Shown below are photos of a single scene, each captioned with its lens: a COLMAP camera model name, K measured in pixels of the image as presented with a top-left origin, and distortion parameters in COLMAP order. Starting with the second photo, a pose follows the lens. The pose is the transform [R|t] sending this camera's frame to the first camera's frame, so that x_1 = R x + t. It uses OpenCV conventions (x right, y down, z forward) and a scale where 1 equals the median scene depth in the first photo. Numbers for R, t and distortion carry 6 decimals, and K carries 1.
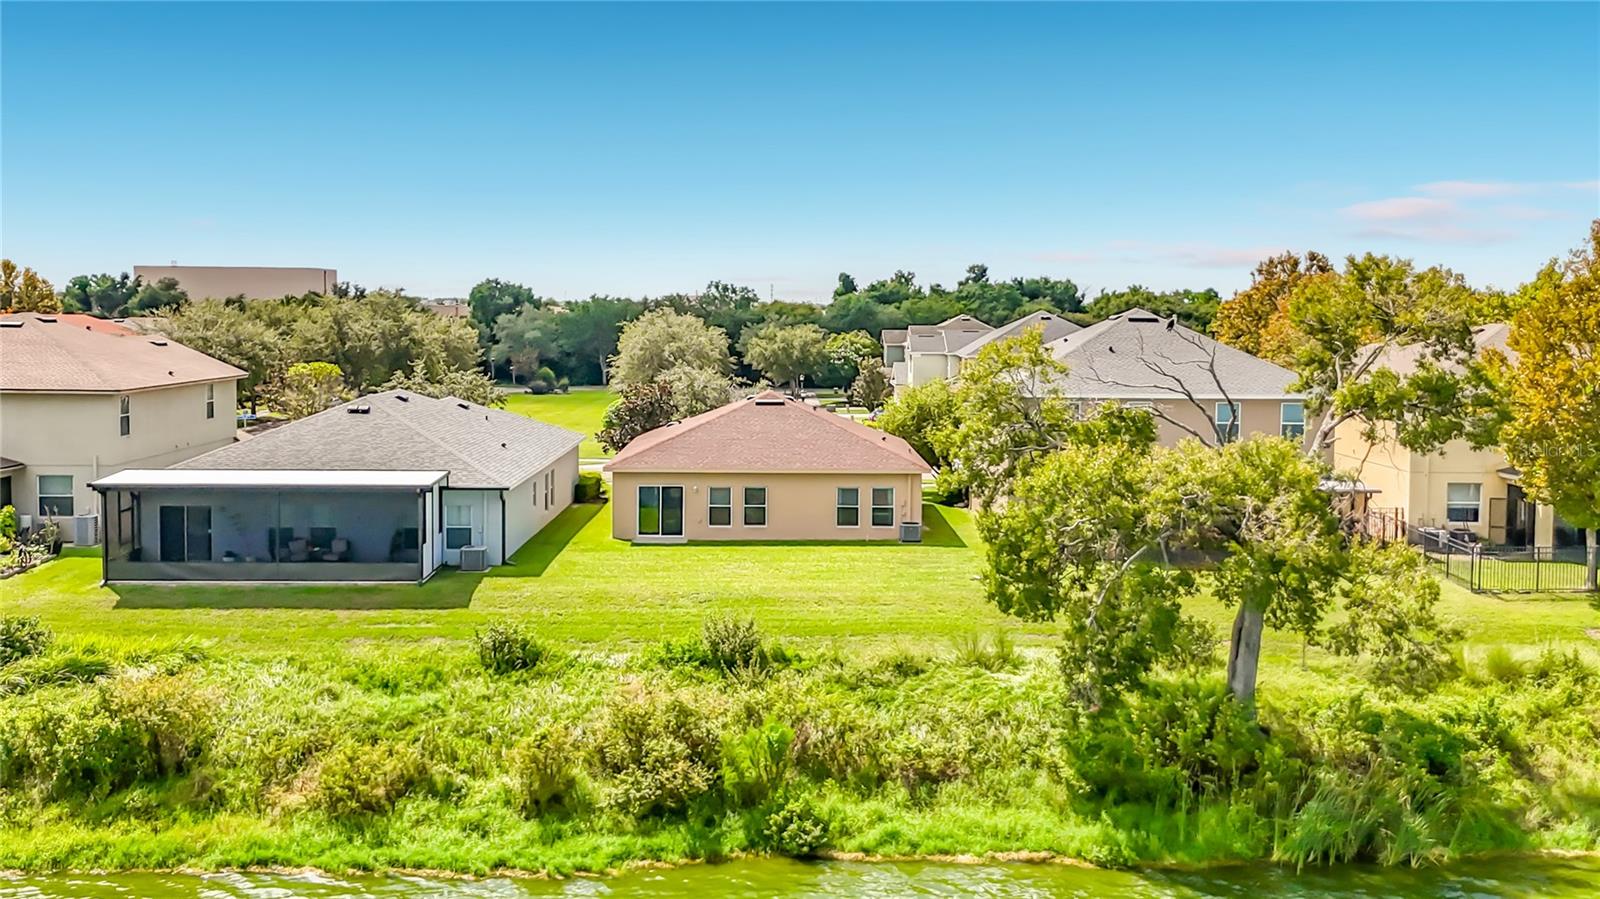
lens RADIAL K [[1549.0, 0, 816.7], [0, 1549.0, 425.9], [0, 0, 1]] dist [0.134425, -0.280559]
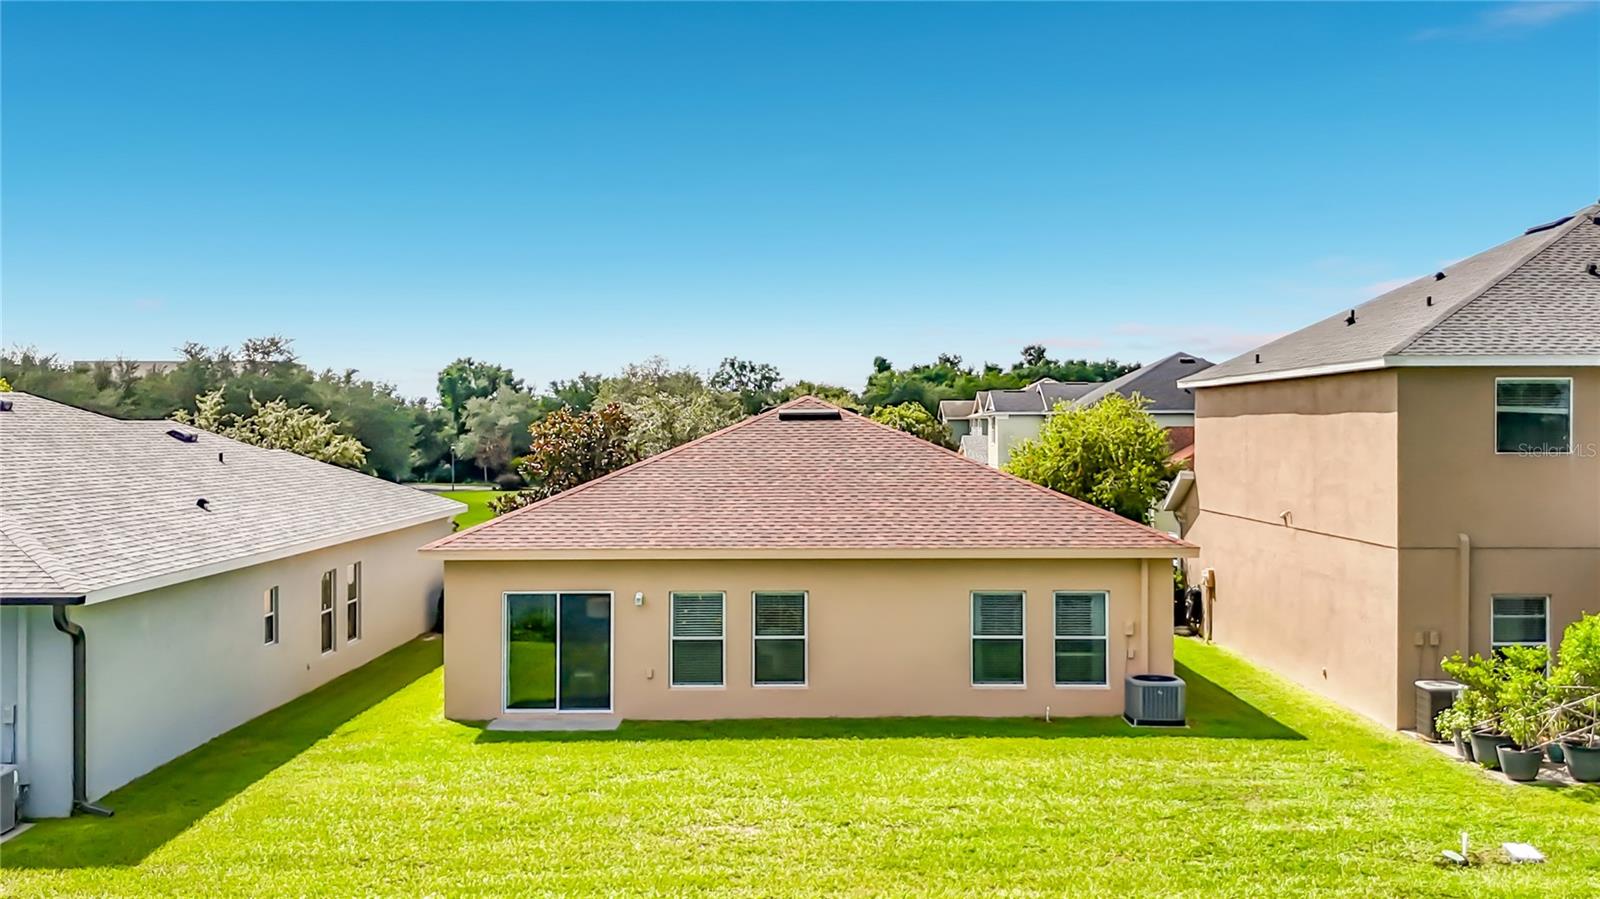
lens RADIAL K [[1549.0, 0, 816.7], [0, 1549.0, 425.9], [0, 0, 1]] dist [0.134425, -0.280559]
pose [[0.999821, -0.011692, -0.014890, -0.010032], [0.010516, 0.996995, -0.076748, 0.011679], [0.015743, 0.076577, 0.996939, 0.251090]]
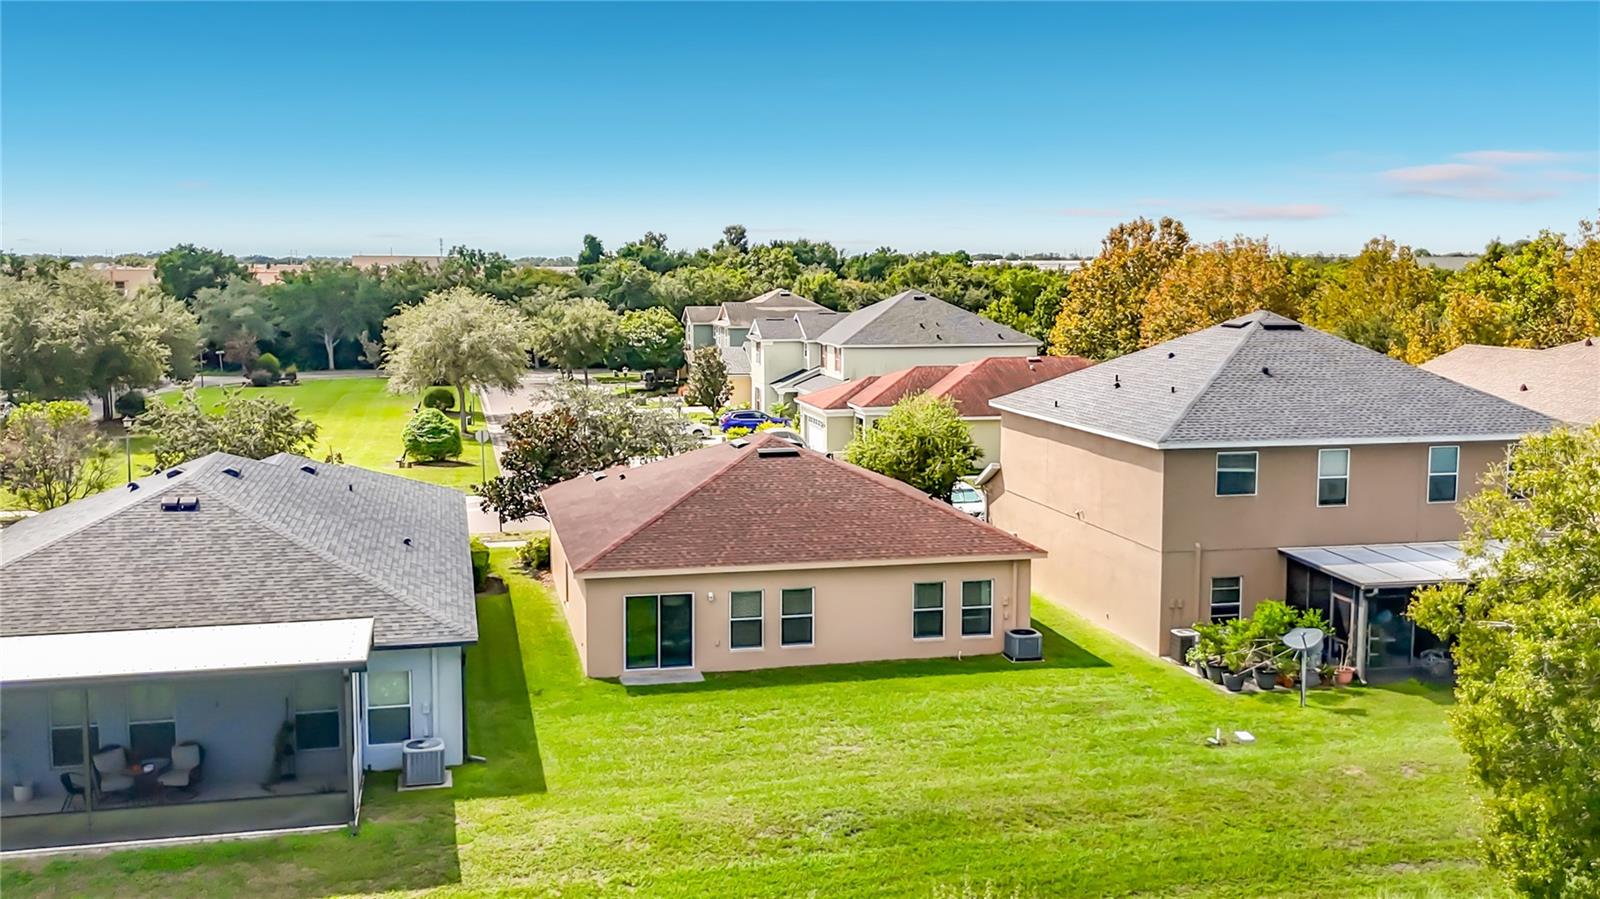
lens RADIAL K [[1549.0, 0, 816.7], [0, 1549.0, 425.9], [0, 0, 1]] dist [0.134425, -0.280559]
pose [[0.978658, -0.029245, 0.203405, -0.073918], [0.023295, 0.999229, 0.031589, -0.023394], [-0.204172, -0.026177, 0.978585, 0.147742]]
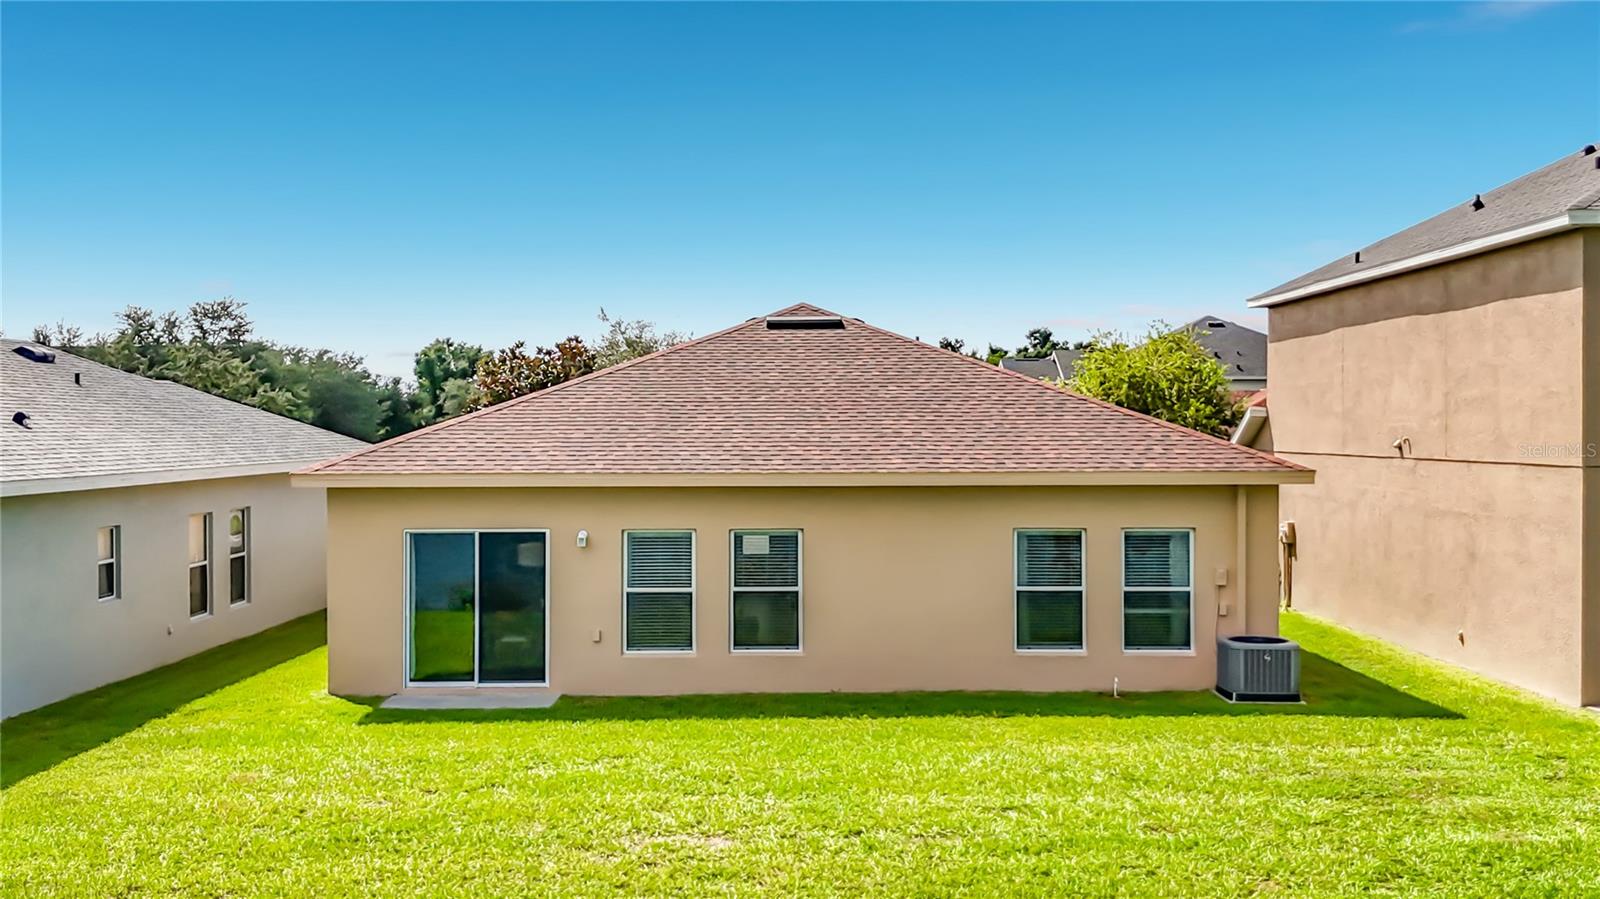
lens RADIAL K [[1570.8, 0, 817.0], [0, 1570.8, 451.1], [0, 0, 1]] dist [0.108215, -0.189573]
pose [[0.999853, -0.011663, -0.012543, -0.010863], [0.010903, 0.998195, -0.059064, 0.018635], [0.013210, 0.058919, 0.998175, 0.293843]]
